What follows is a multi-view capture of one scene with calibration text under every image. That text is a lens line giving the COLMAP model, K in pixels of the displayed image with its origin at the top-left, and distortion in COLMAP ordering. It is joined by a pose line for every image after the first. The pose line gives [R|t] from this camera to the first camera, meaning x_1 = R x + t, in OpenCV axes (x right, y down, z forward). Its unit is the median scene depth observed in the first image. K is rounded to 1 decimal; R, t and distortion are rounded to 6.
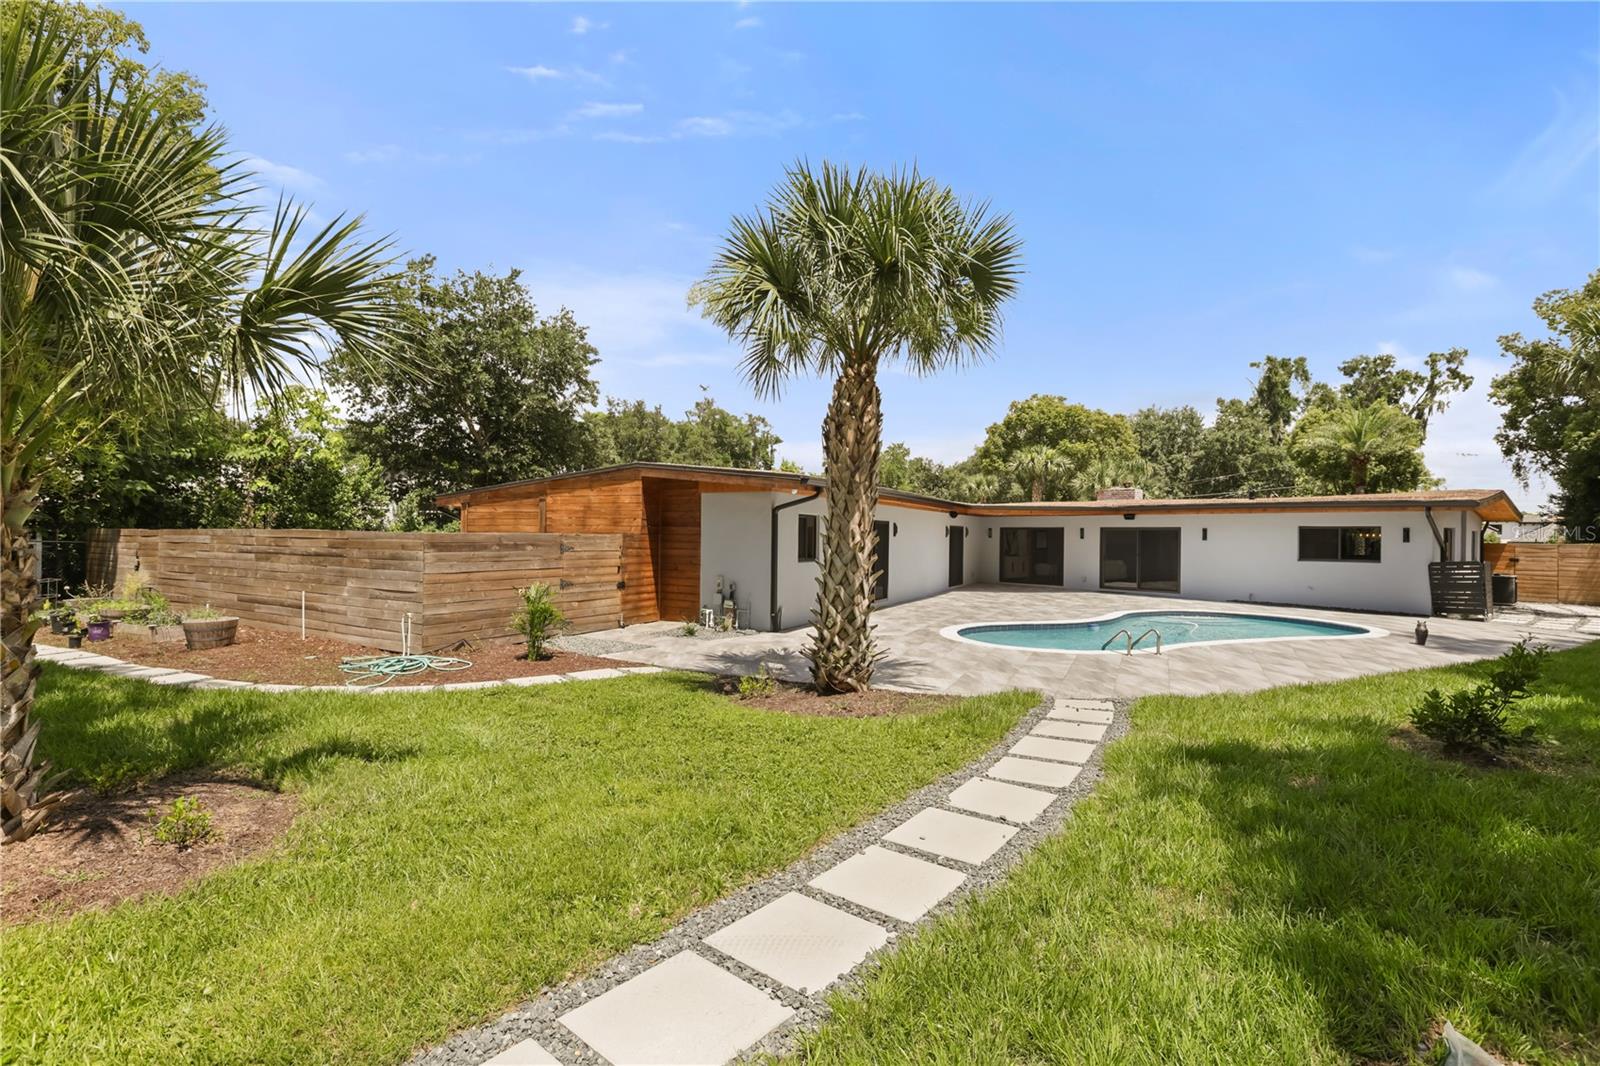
lens RADIAL K [[734.7, 0, 806.2], [0, 734.7, 542.2], [0, 0, 1]] dist [-0.032574, 0.006127]
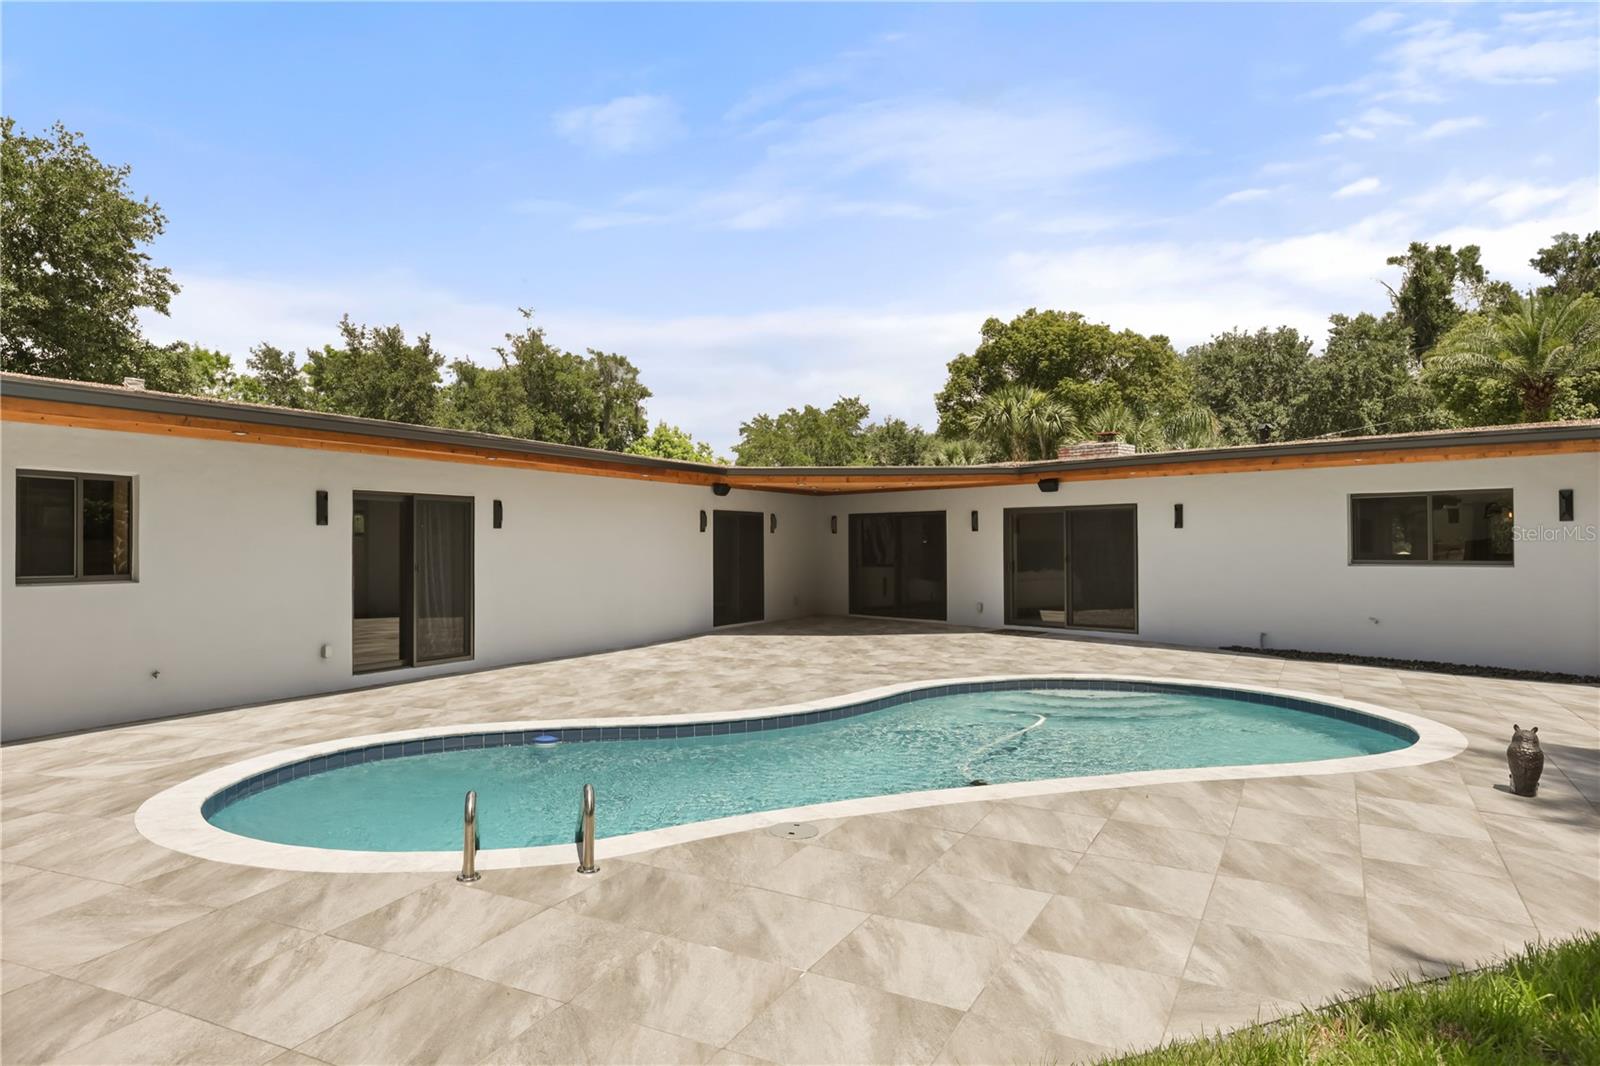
lens RADIAL K [[1031.2, 0, 803.4], [0, 1031.2, 535.3], [0, 0, 1]] dist [-0.002278, 0.013812]
pose [[0.999866, -0.015842, -0.004070, 0.249213], [0.015769, 0.999724, -0.017396, 0.009472], [0.004345, 0.017329, 0.999840, 0.242063]]
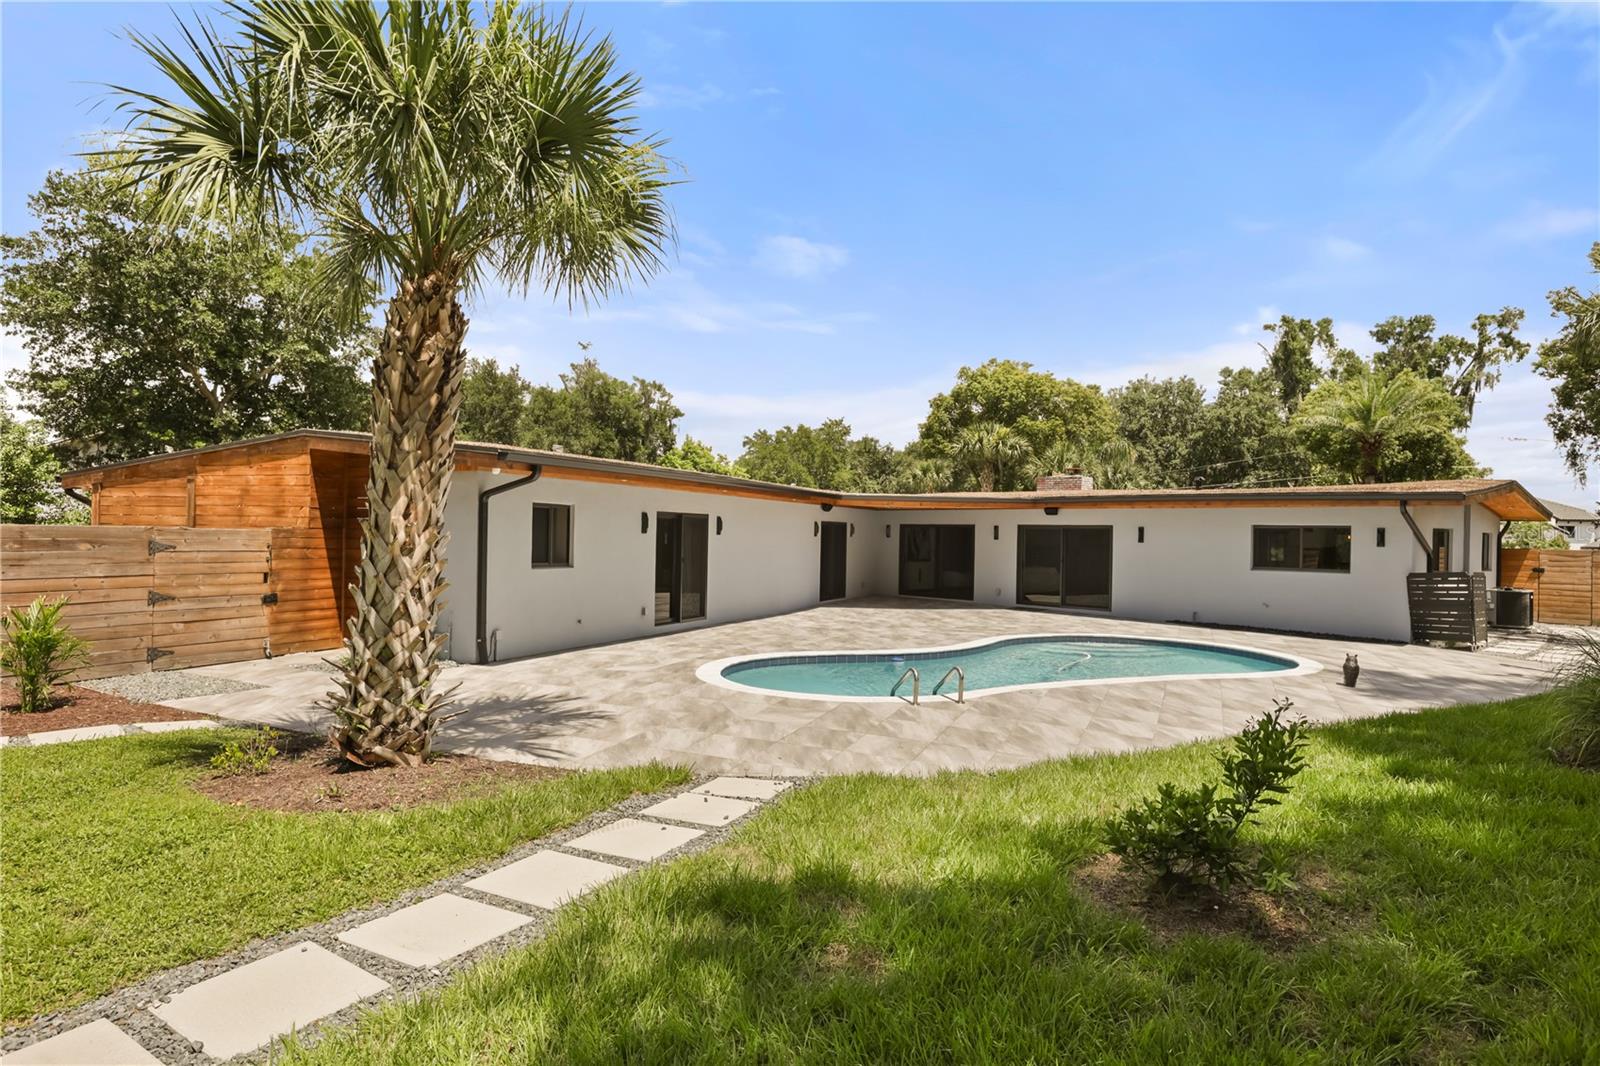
lens RADIAL K [[899.6, 0, 798.2], [0, 899.6, 535.2], [0, 0, 1]] dist [-0.019049, 0.005385]
pose [[0.999055, 0.007101, 0.042873, 0.123857], [-0.006779, 0.999948, -0.007655, -0.000428], [-0.042925, 0.007357, 0.999051, 0.055613]]
